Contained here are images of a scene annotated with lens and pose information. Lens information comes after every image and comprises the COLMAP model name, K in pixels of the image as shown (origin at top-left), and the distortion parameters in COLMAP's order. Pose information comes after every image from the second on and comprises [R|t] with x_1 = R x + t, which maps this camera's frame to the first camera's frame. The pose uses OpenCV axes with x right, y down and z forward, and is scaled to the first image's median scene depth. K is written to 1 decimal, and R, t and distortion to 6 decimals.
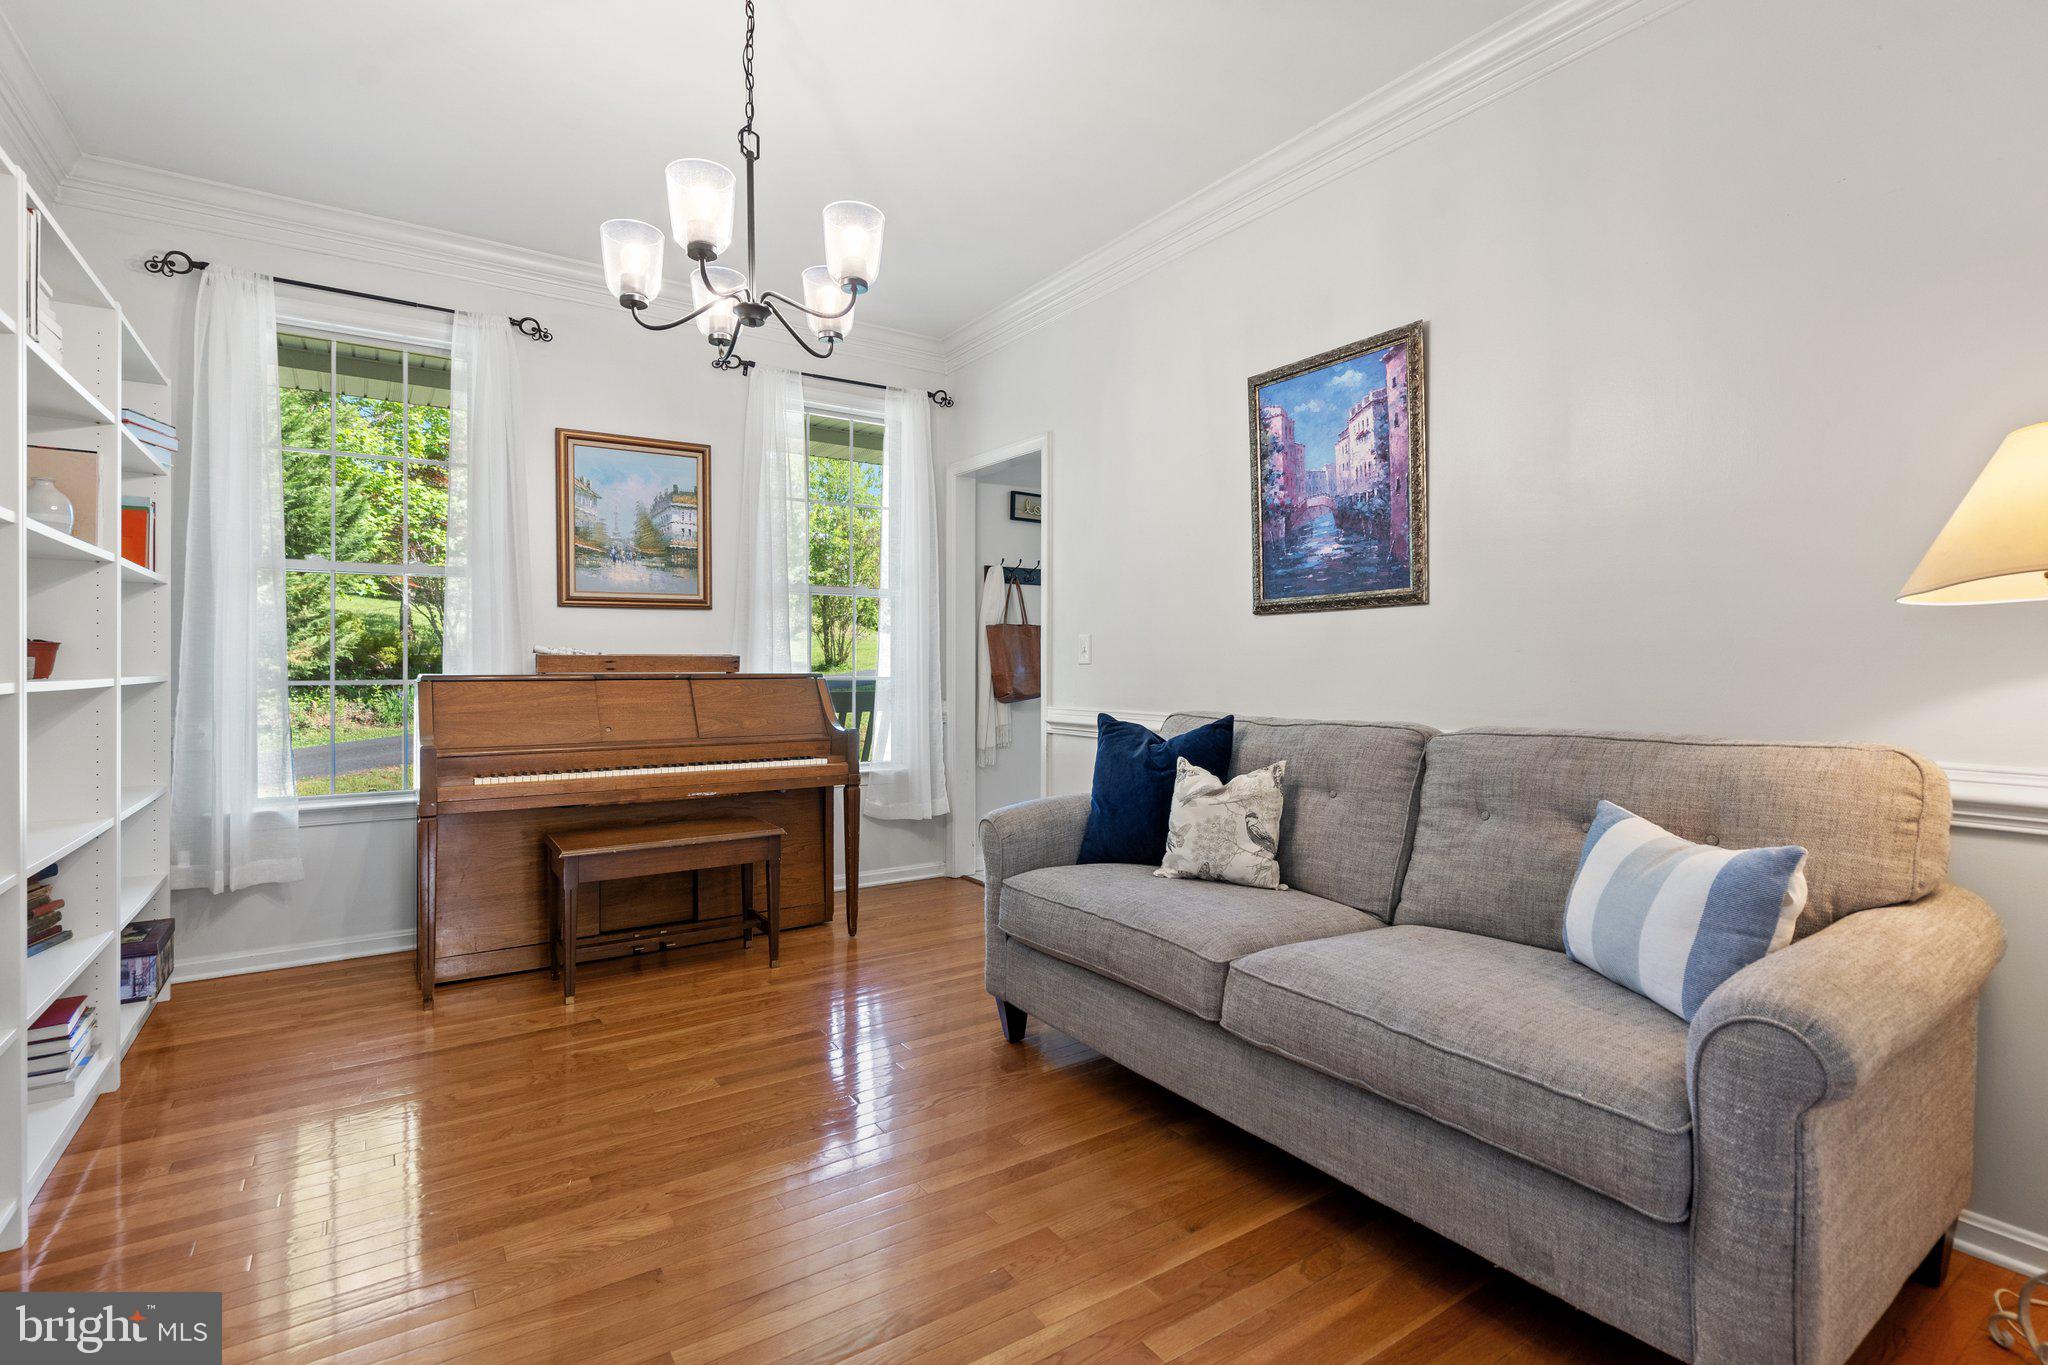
lens RADIAL K [[961.3, 0, 1025.0], [0, 961.3, 663.0], [0, 0, 1]] dist [-0.001898, -0.000094]
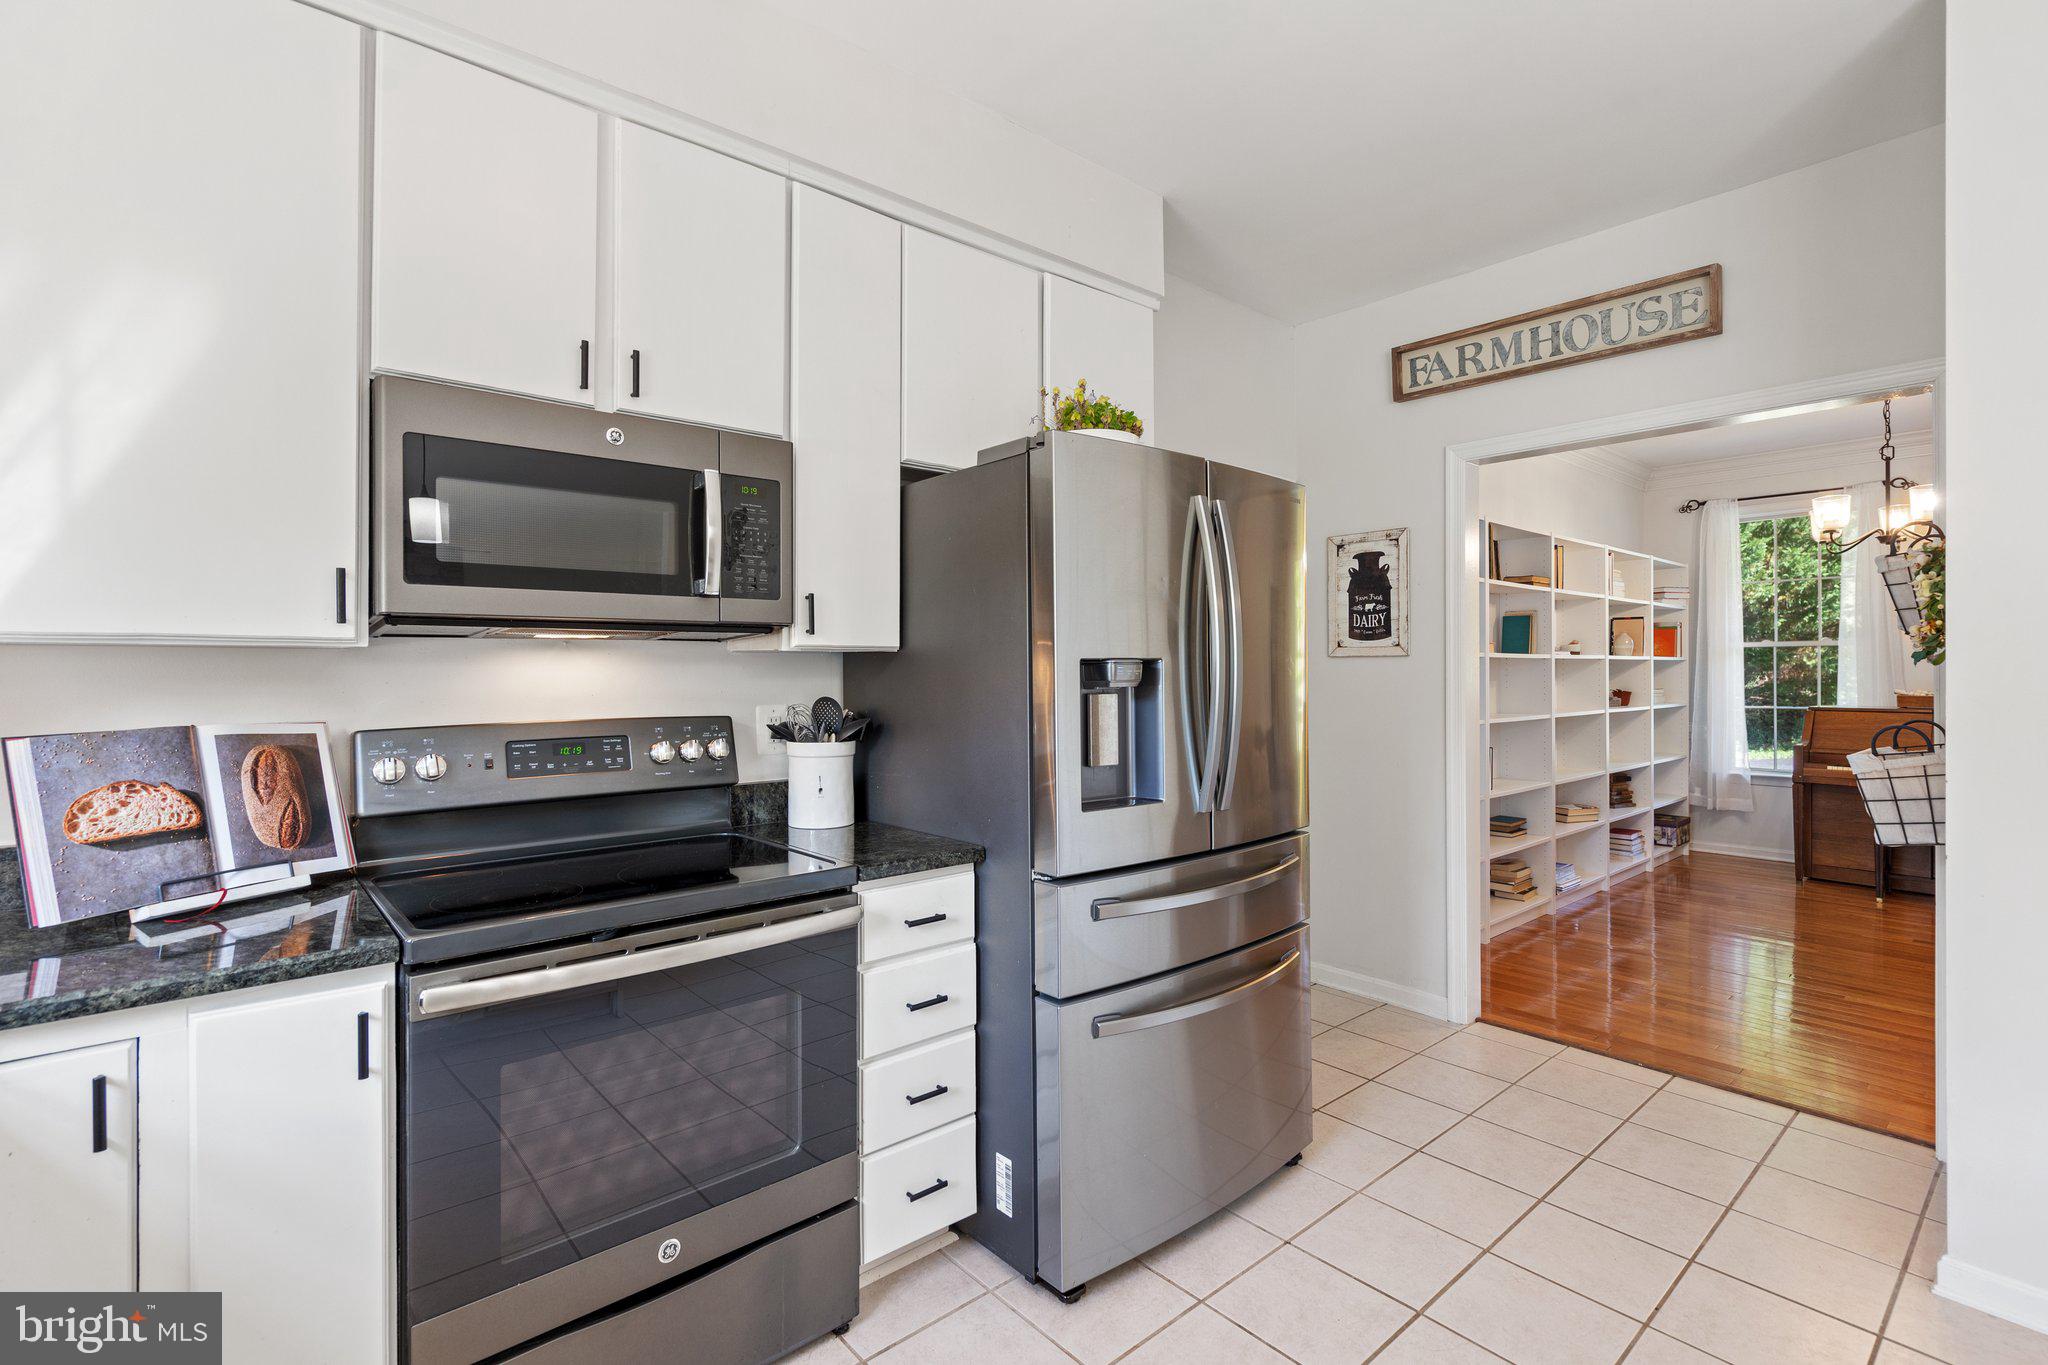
lens RADIAL K [[945.3, 0, 1018.9], [0, 945.3, 659.6], [0, 0, 1]] dist [-0.004375, 0.001351]
pose [[0.110505, -0.003213, -0.993870, 1.038345], [-0.000658, 0.999994, -0.003306, -0.075532], [0.993875, 0.001019, 0.110503, -0.715897]]
